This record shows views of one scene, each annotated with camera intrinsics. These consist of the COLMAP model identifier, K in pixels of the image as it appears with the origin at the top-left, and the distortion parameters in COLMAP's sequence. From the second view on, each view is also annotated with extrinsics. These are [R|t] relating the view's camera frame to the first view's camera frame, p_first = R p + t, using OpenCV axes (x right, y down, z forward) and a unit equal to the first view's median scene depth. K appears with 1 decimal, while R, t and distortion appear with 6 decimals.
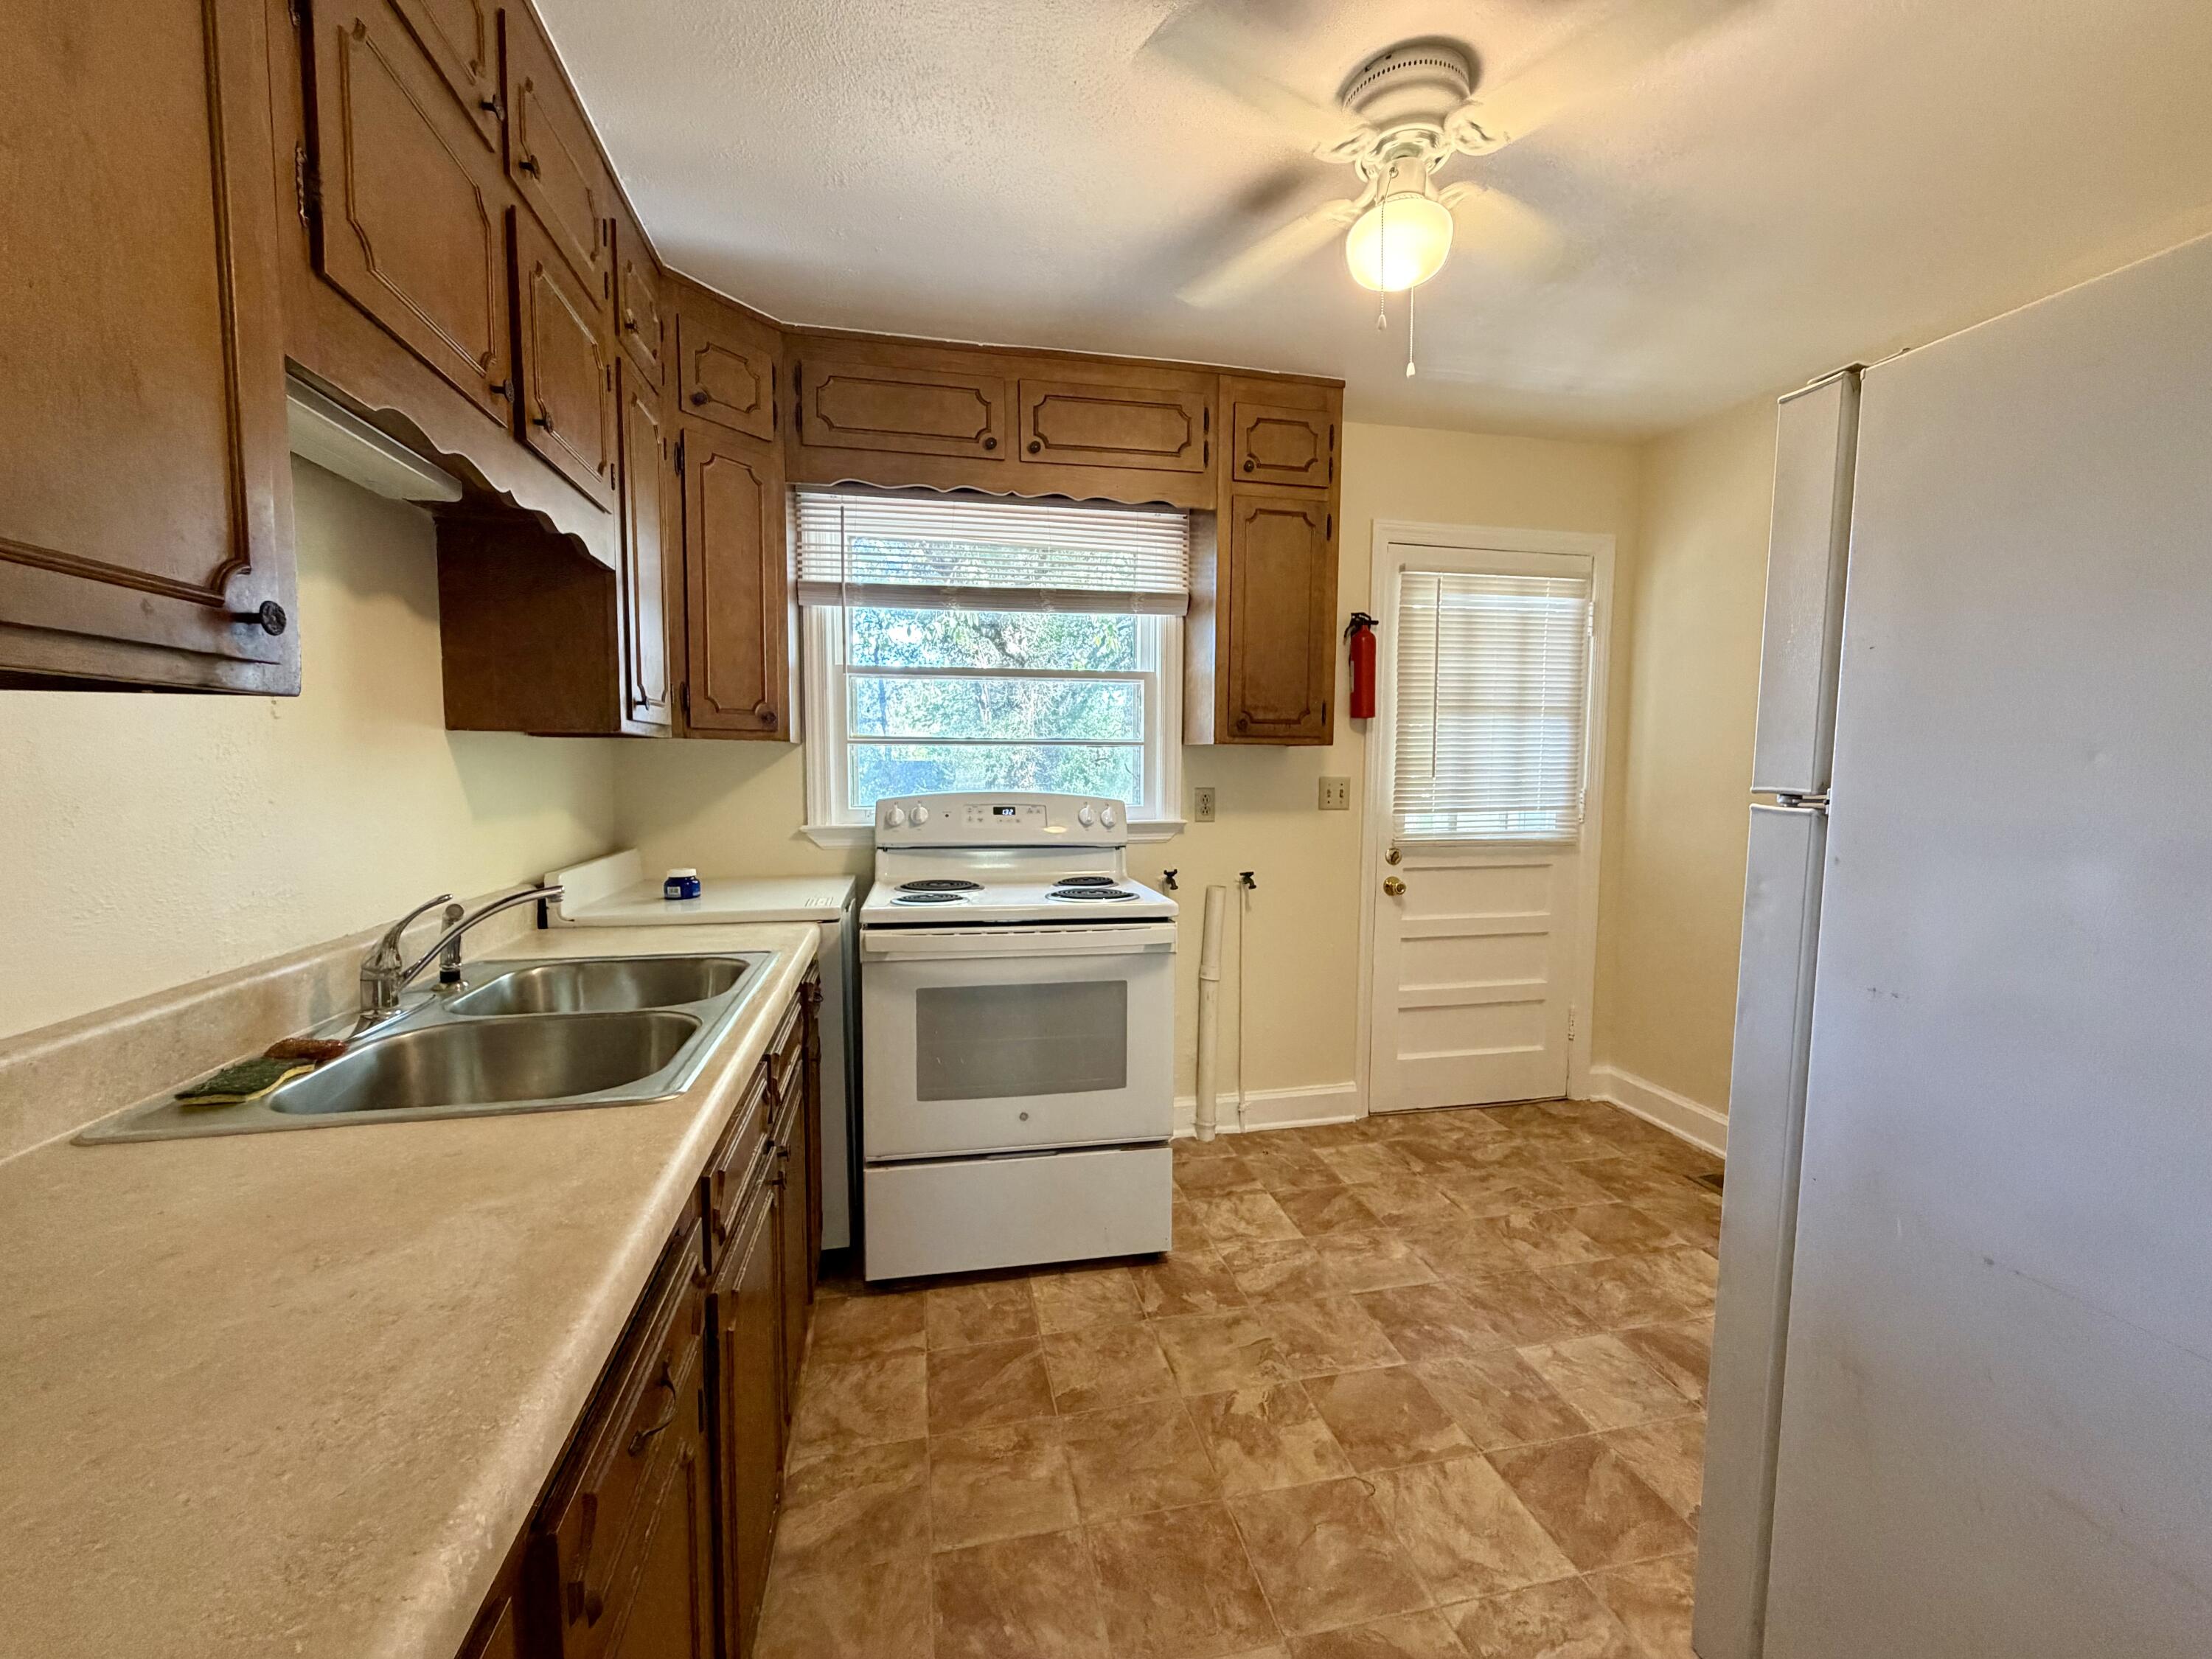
lens RADIAL K [[883.8, 0, 1103.7], [0, 883.8, 831.4], [0, 0, 1]] dist [-0.000700, 0.000935]
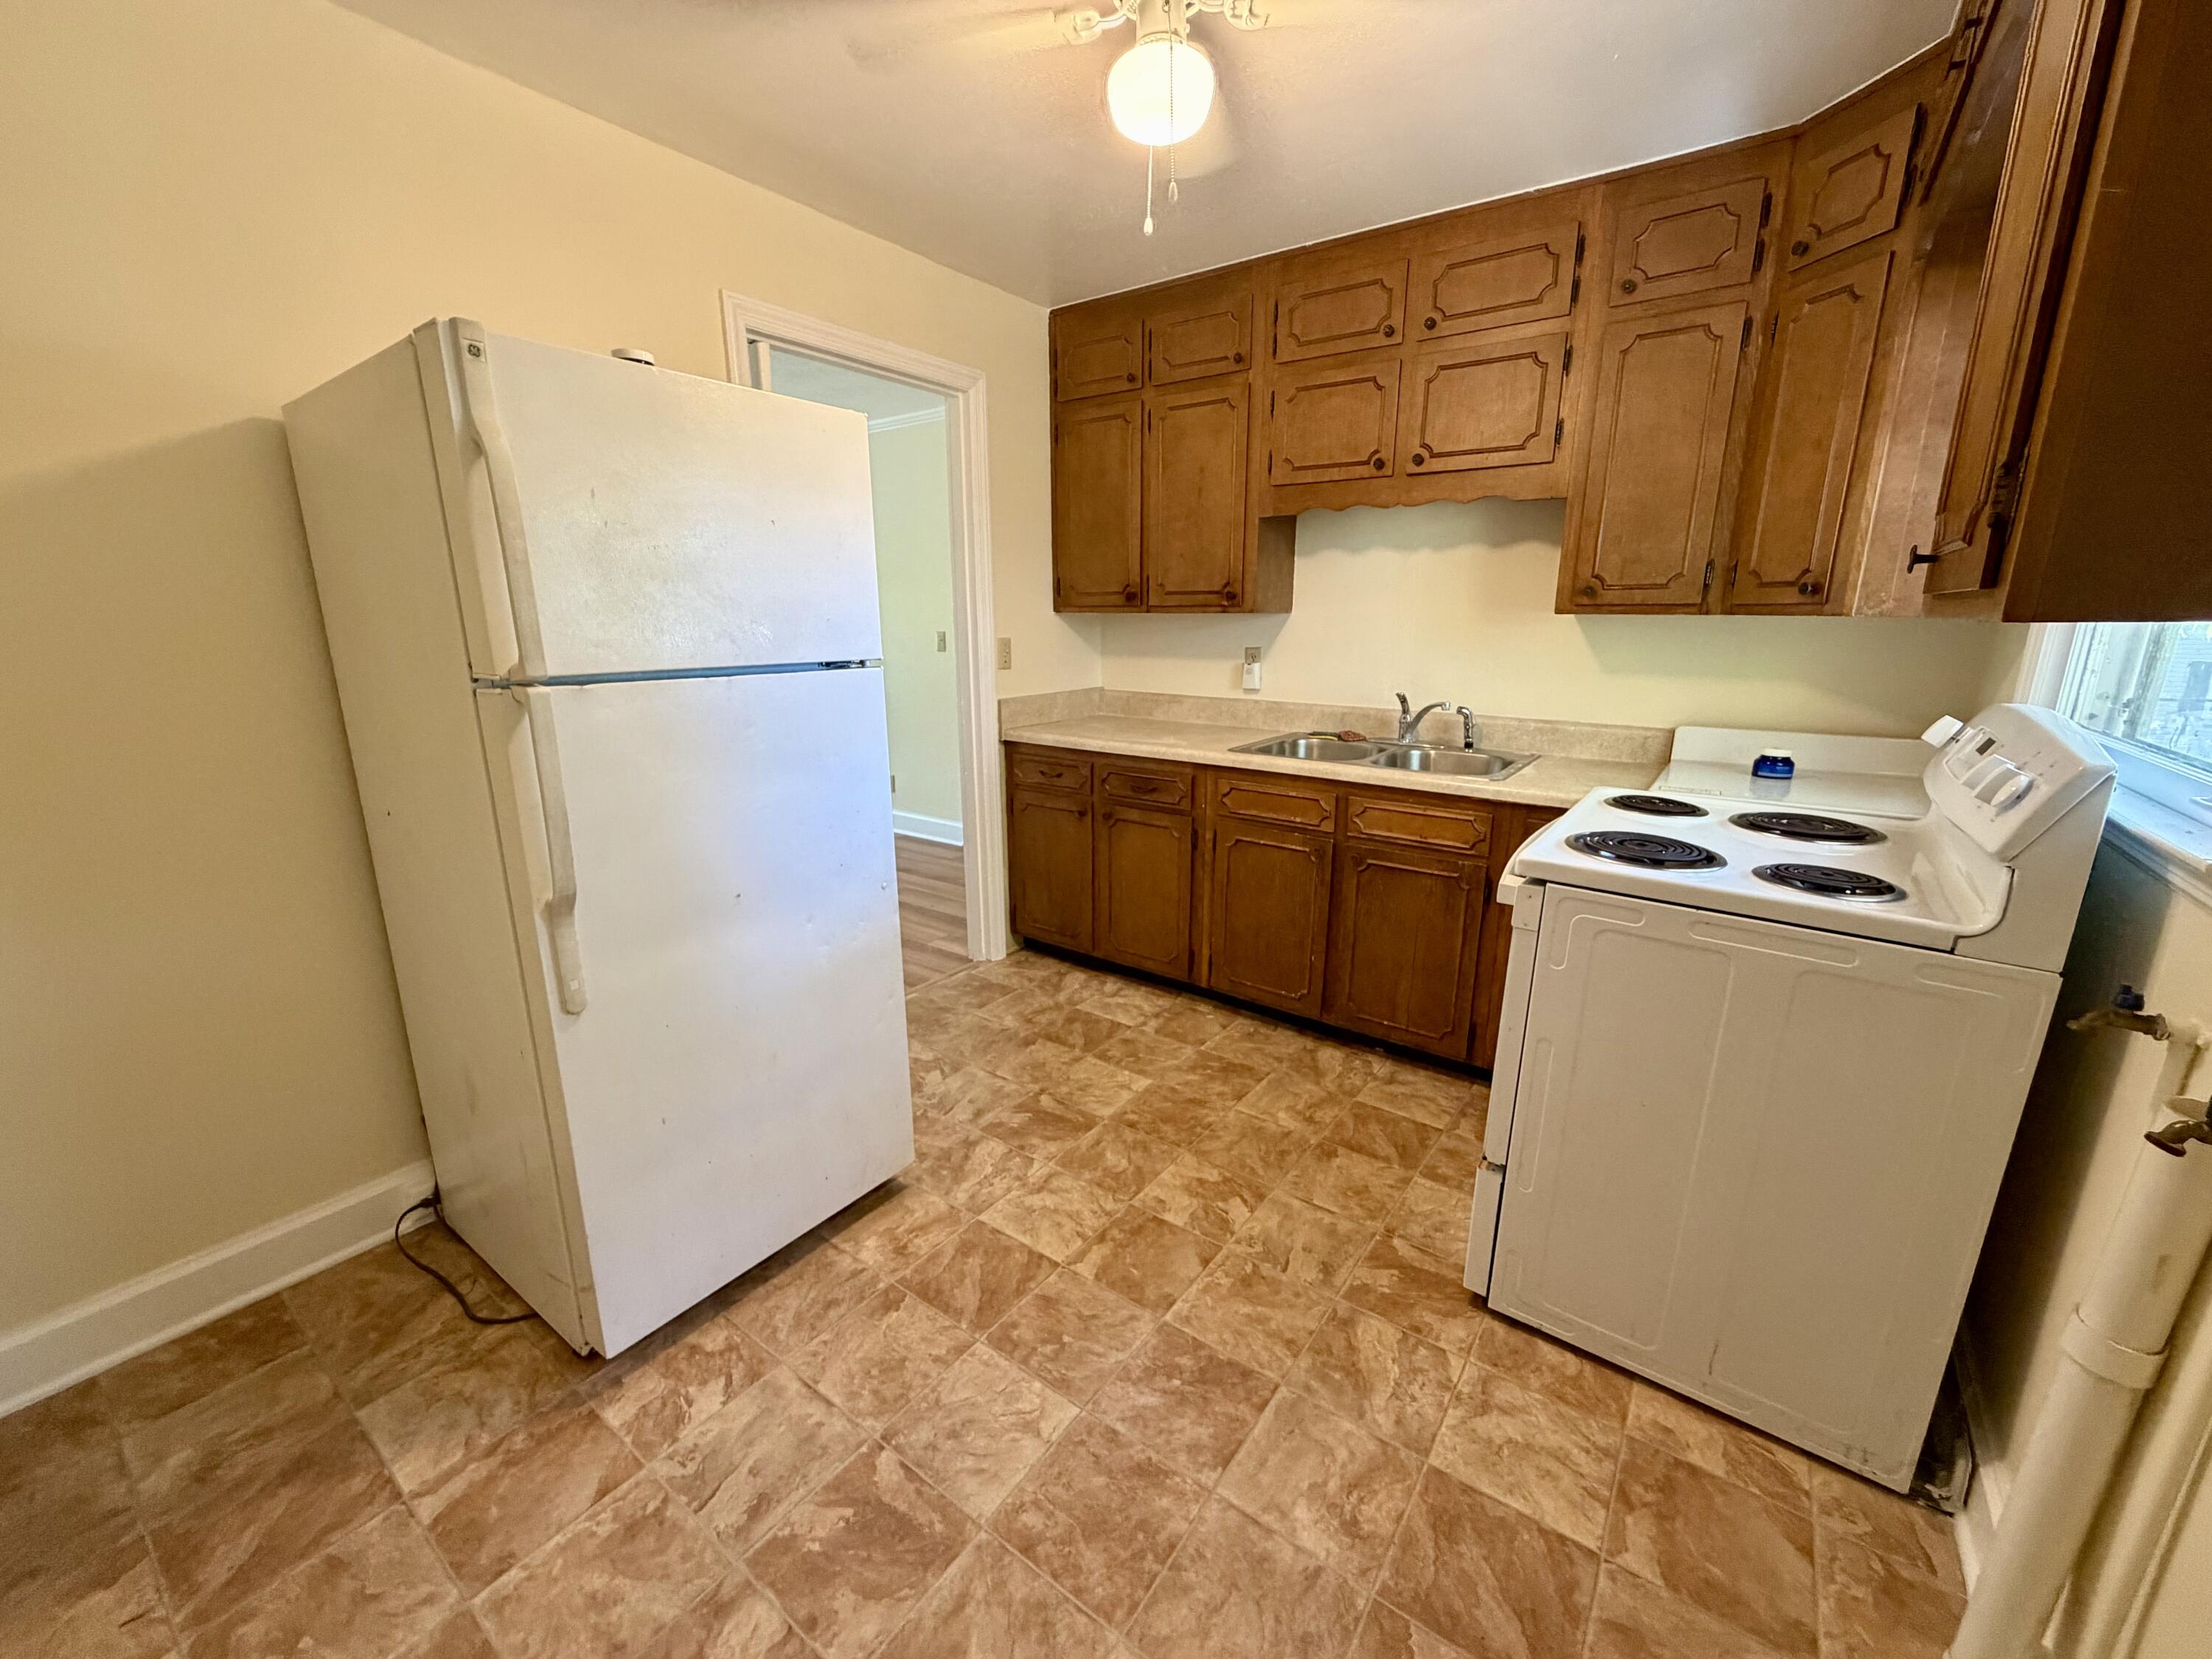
lens RADIAL K [[883.8, 0, 1102.0], [0, 883.8, 831.0], [0, 0, 1]] dist [-0.000700, 0.000935]
pose [[-0.748265, 0.157601, -0.644408, 0.993361], [-0.052939, 0.954088, 0.294810, -0.161522], [0.661284, 0.254711, -0.705567, 1.626185]]
